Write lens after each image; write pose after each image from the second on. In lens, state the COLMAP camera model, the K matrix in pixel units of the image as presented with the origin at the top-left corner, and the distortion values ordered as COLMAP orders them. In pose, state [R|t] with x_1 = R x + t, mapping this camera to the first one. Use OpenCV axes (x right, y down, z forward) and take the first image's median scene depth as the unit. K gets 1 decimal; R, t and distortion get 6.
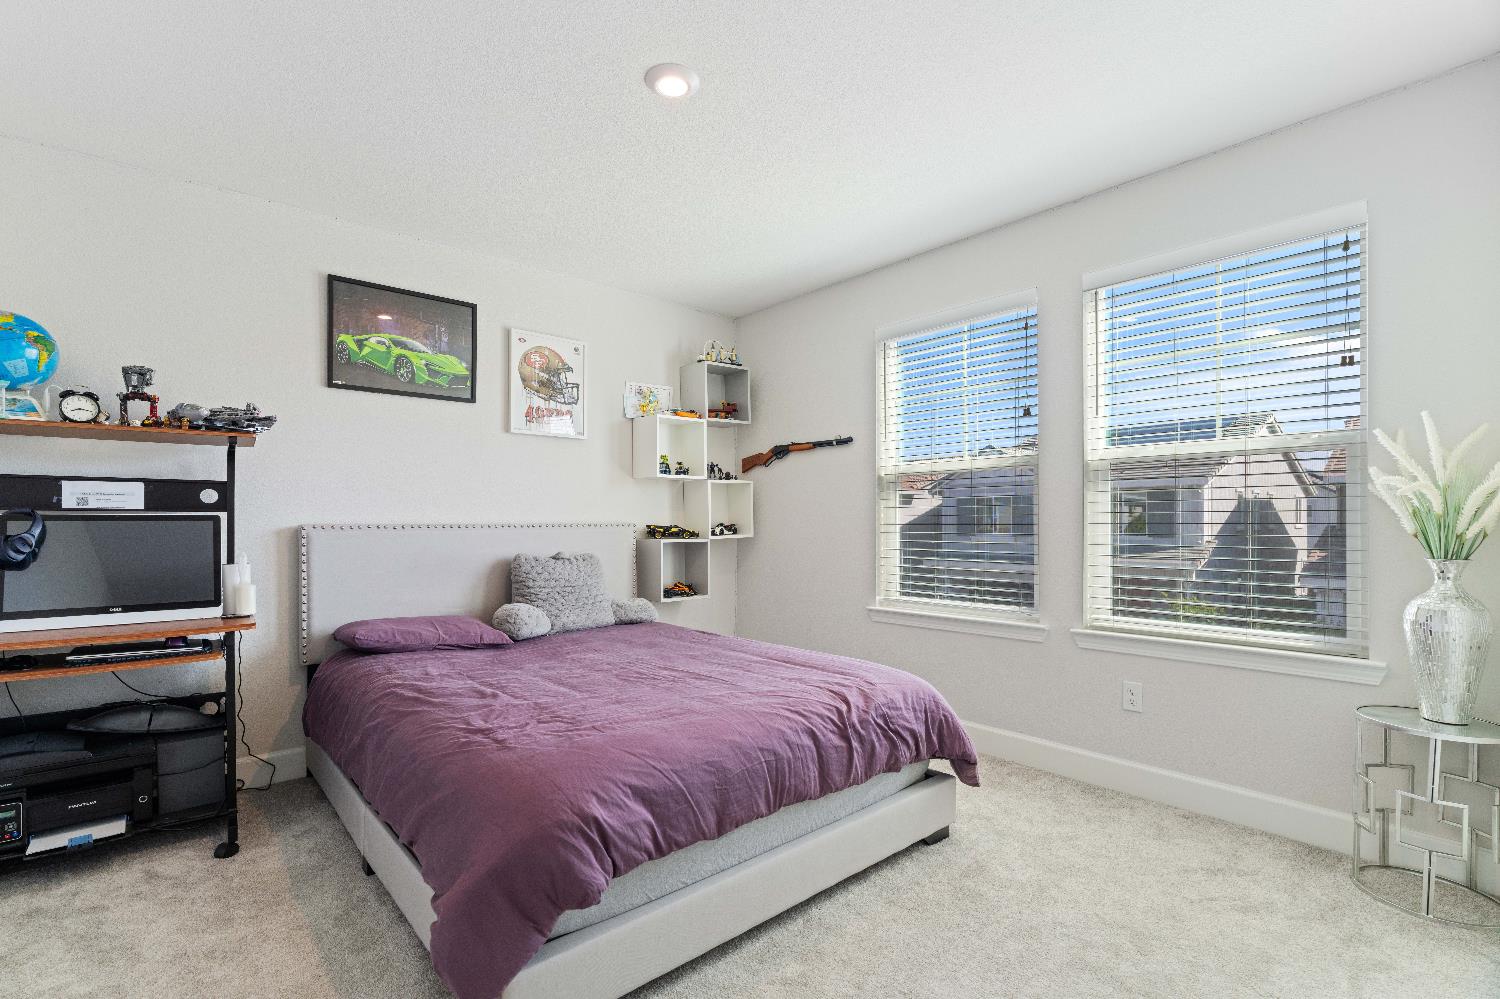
lens RADIAL K [[677.1, 0, 744.5], [0, 677.1, 508.8], [0, 0, 1]] dist [-0.003110, 0.000192]
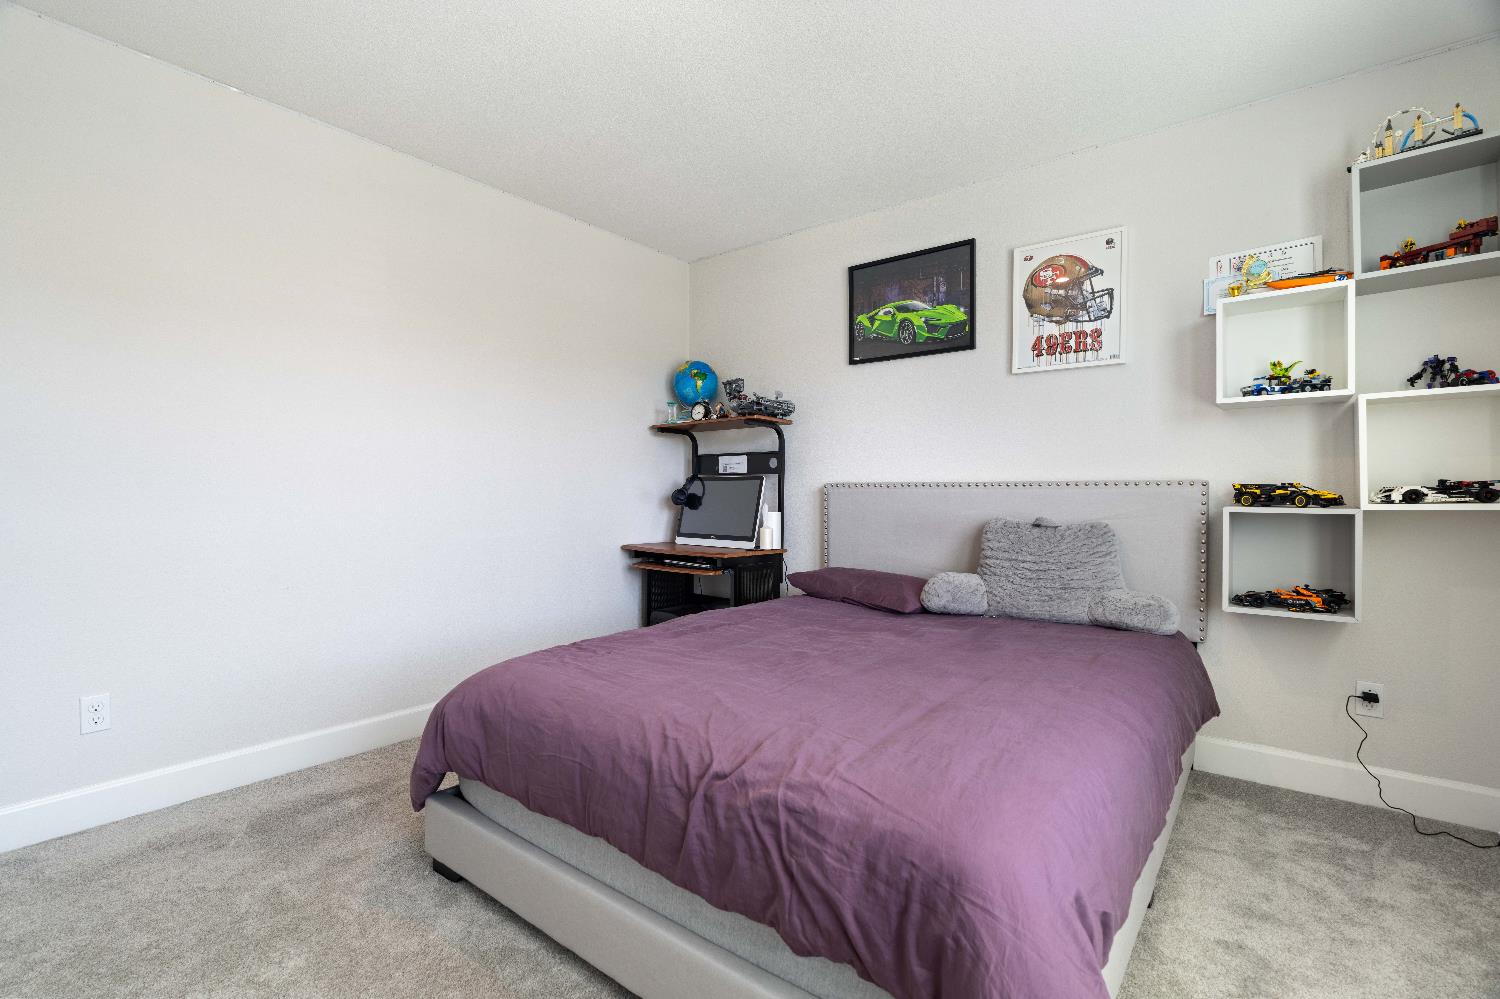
lens RADIAL K [[691.1, 0, 744.1], [0, 691.1, 484.0], [0, 0, 1]] dist [0.000984, 0.000785]
pose [[0.177481, 0.001921, -0.984122, 0.463546], [0.025085, 0.999664, 0.006475, 0.011382], [0.983804, -0.025836, 0.177374, 0.534620]]
